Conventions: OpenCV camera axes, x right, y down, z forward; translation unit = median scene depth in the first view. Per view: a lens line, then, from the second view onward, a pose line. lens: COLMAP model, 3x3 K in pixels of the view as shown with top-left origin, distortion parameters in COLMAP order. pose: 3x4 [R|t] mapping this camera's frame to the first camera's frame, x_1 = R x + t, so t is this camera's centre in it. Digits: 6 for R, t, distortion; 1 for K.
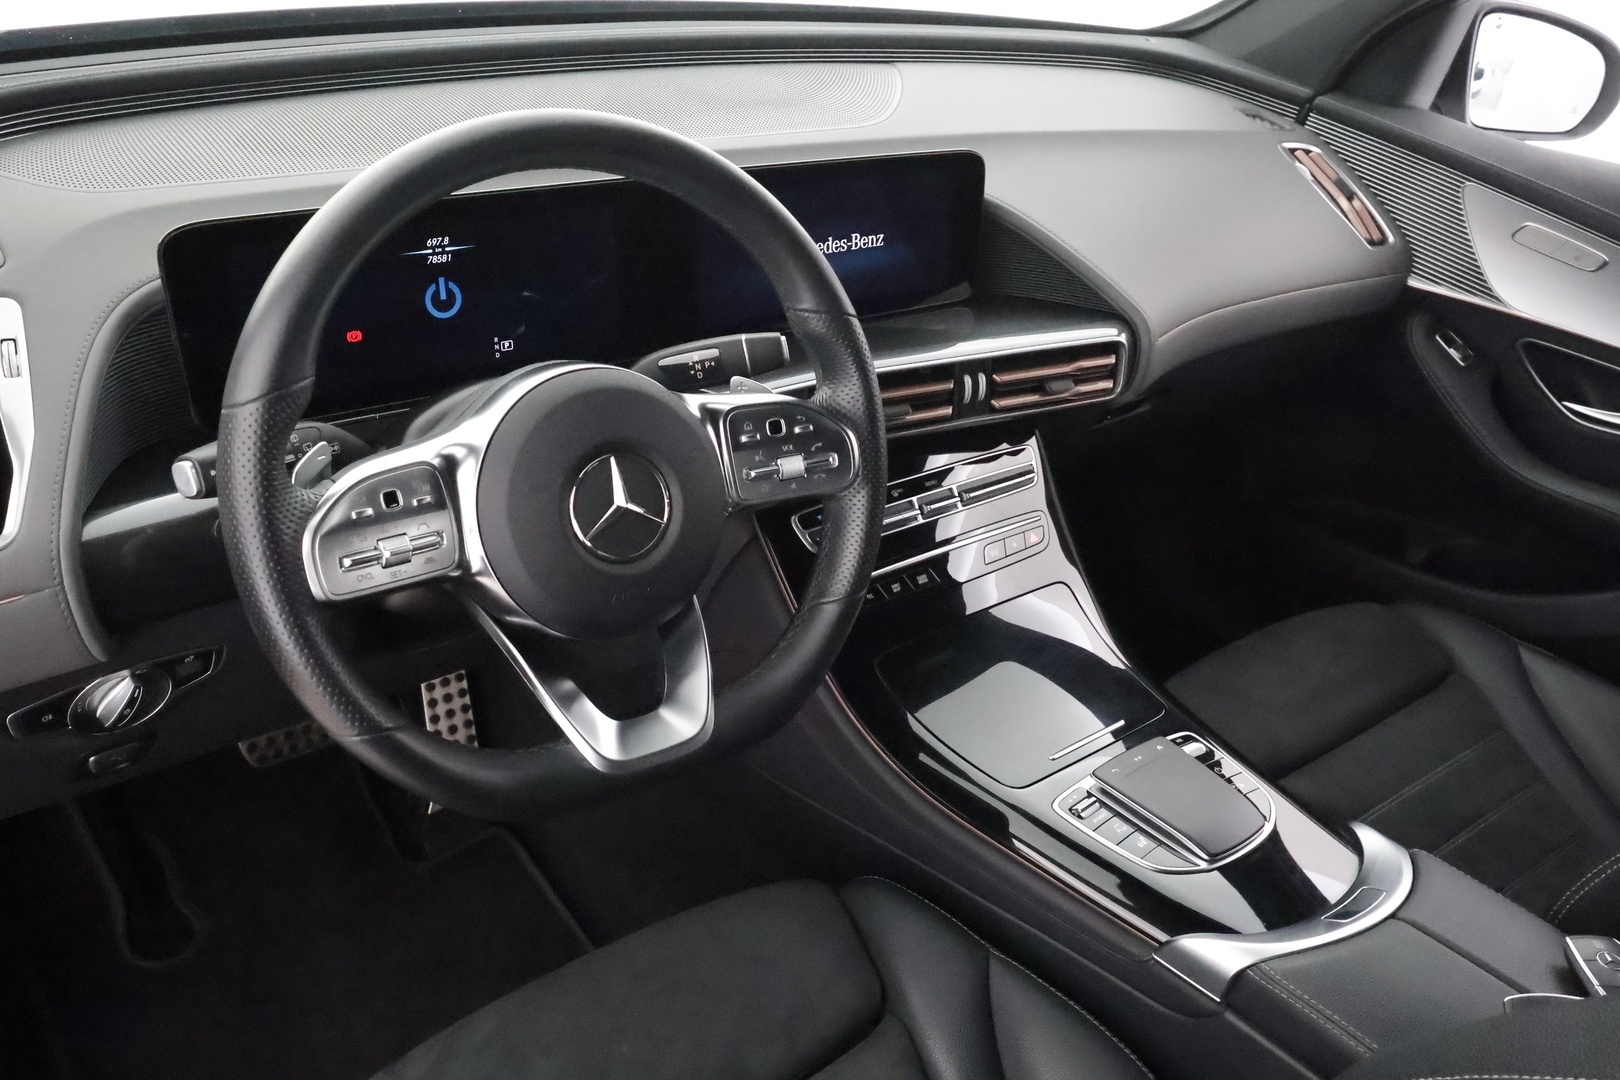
lens RADIAL K [[1266.7, 0, 808.3], [0, 1266.7, 545.2], [0, 0, 1]] dist [0.034165, -0.025174]
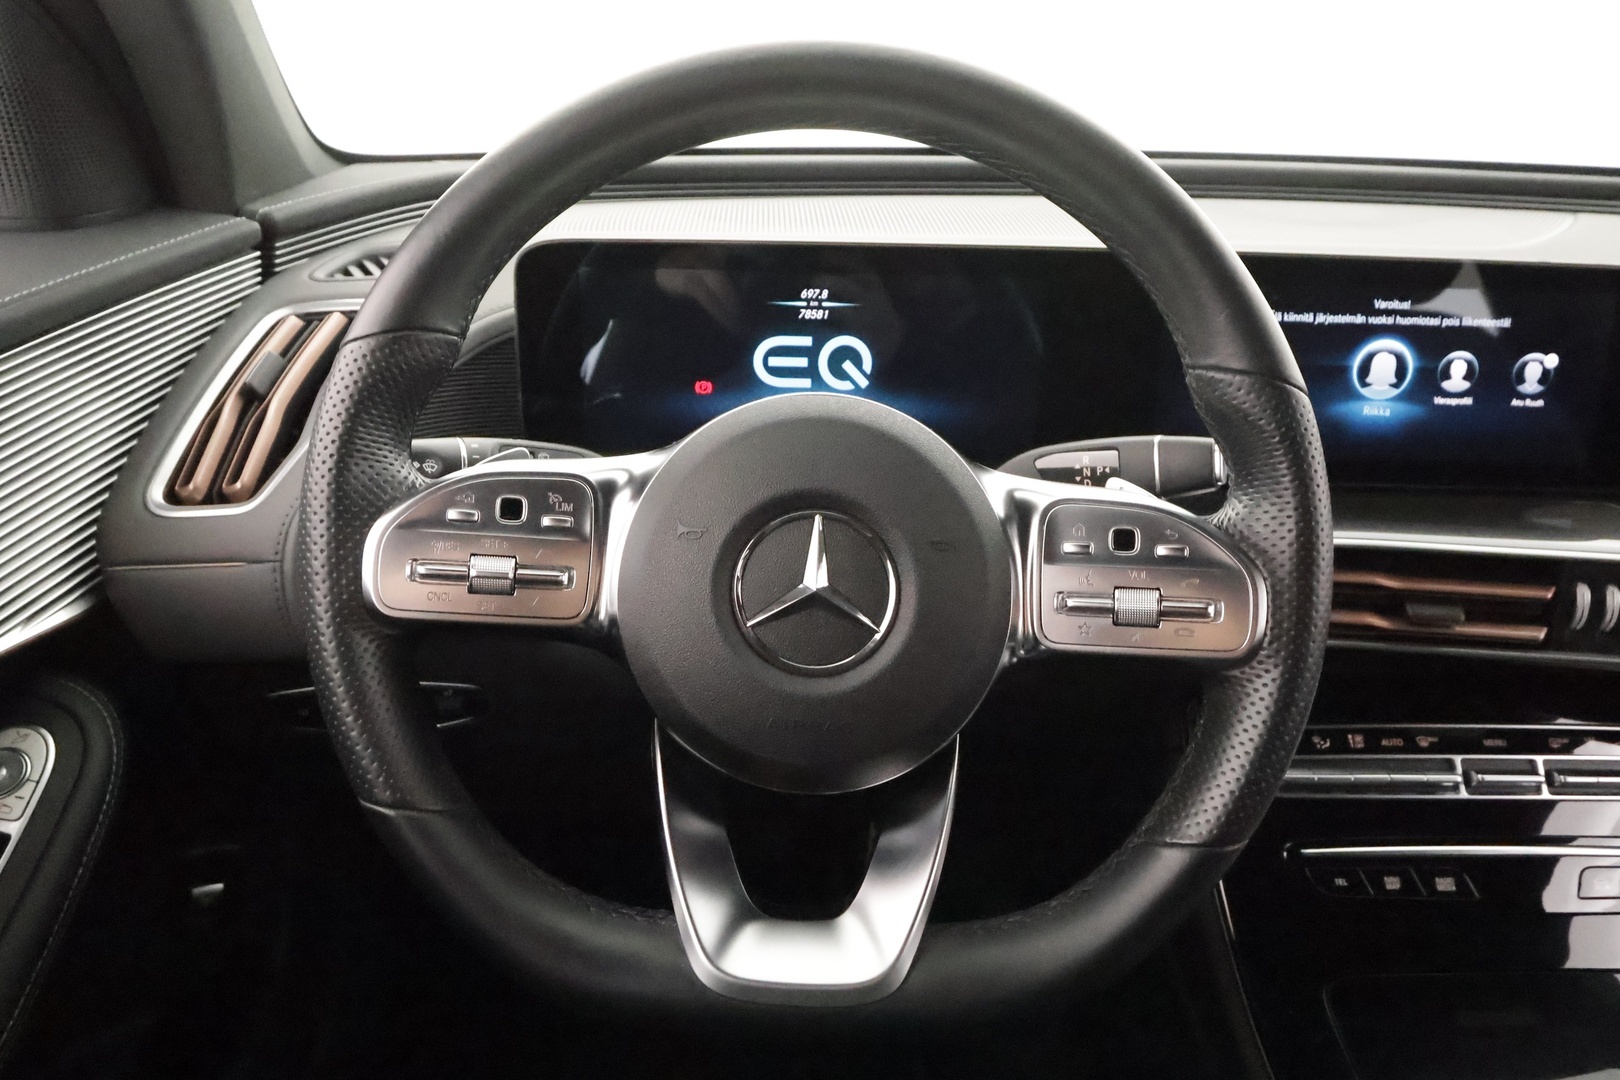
lens RADIAL K [[1047.7, 0, 802.3], [0, 1047.7, 536.6], [0, 0, 1]] dist [-0.000910, 0.005796]
pose [[0.808601, 0.141454, -0.571100, 0.108538], [-0.257420, 0.957889, -0.127216, 0.010041], [0.529055, 0.249880, 0.810963, 0.376131]]
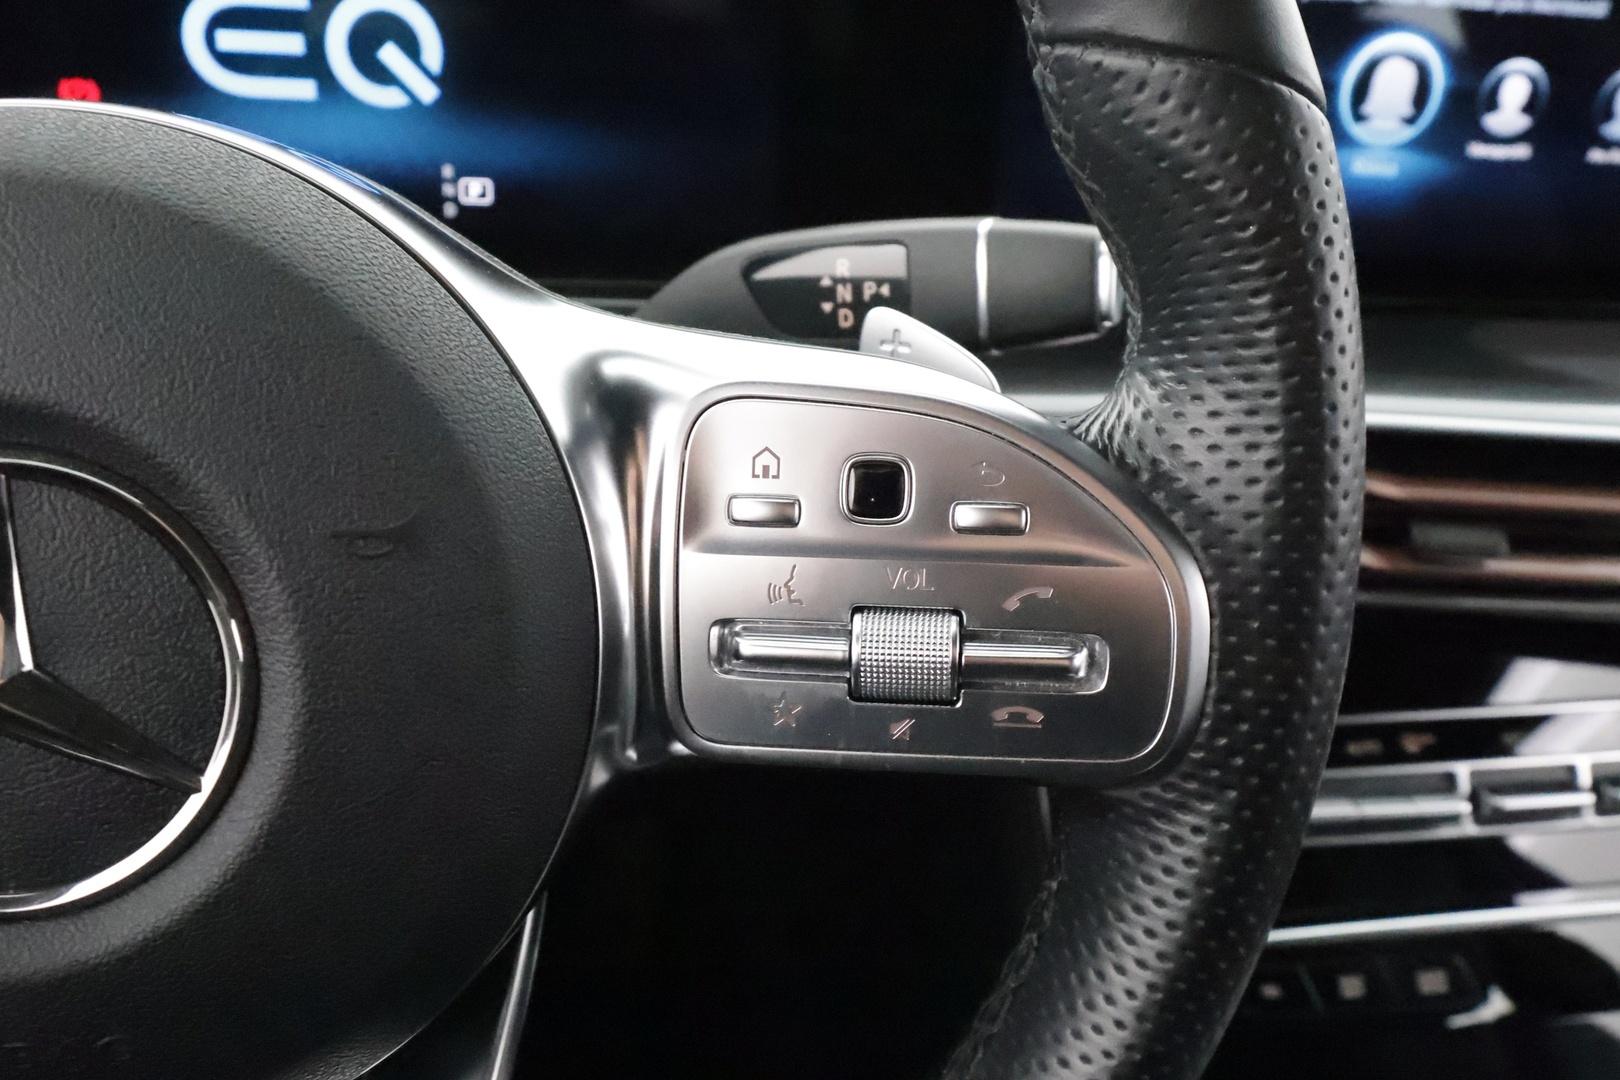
lens RADIAL K [[1266.7, 0, 787.9], [0, 1266.7, 545.1], [0, 0, 1]] dist [0.034165, -0.025174]
pose [[0.884745, 0.215406, -0.413312, 0.050148], [-0.234703, 0.972058, 0.004197, -0.059769], [0.402667, 0.093292, 0.910580, 0.581614]]
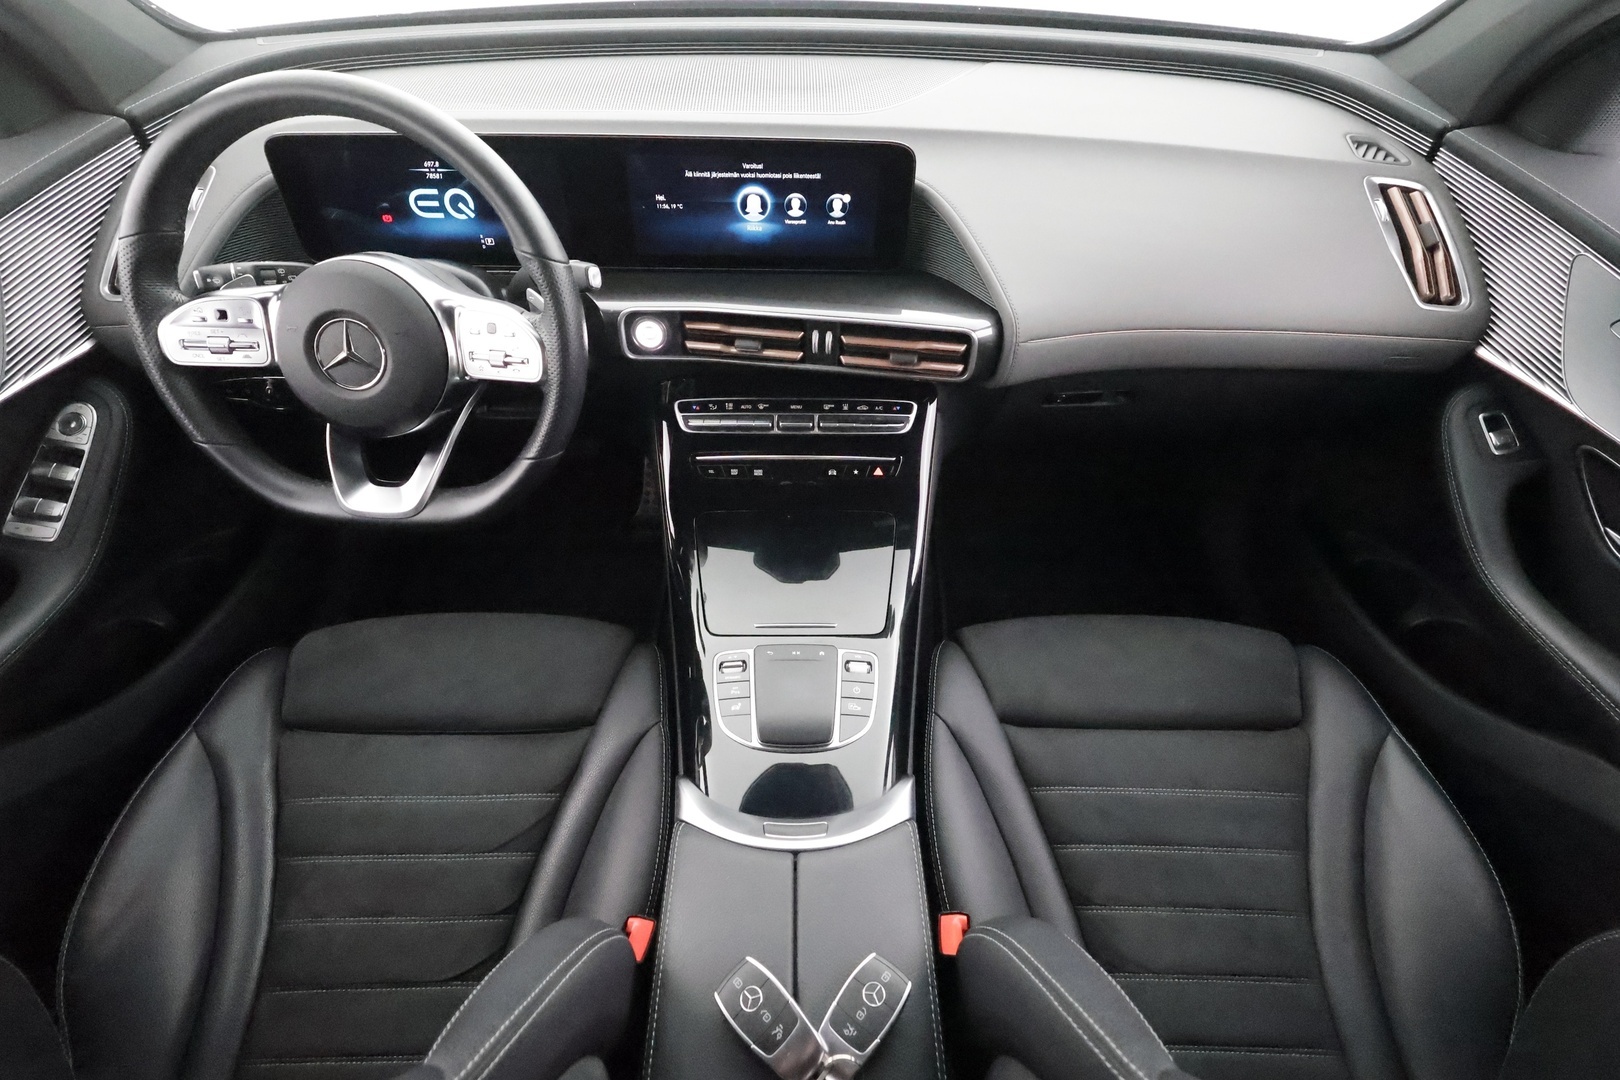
lens RADIAL K [[752.4, 0, 798.6], [0, 752.4, 537.5], [0, 0, 1]] dist [0.002218, 0.000068]
pose [[0.792240, 0.360519, -0.492323, 0.573301], [-0.254614, 0.928523, 0.270217, -0.145084], [0.554551, -0.088724, 0.827406, 0.358149]]
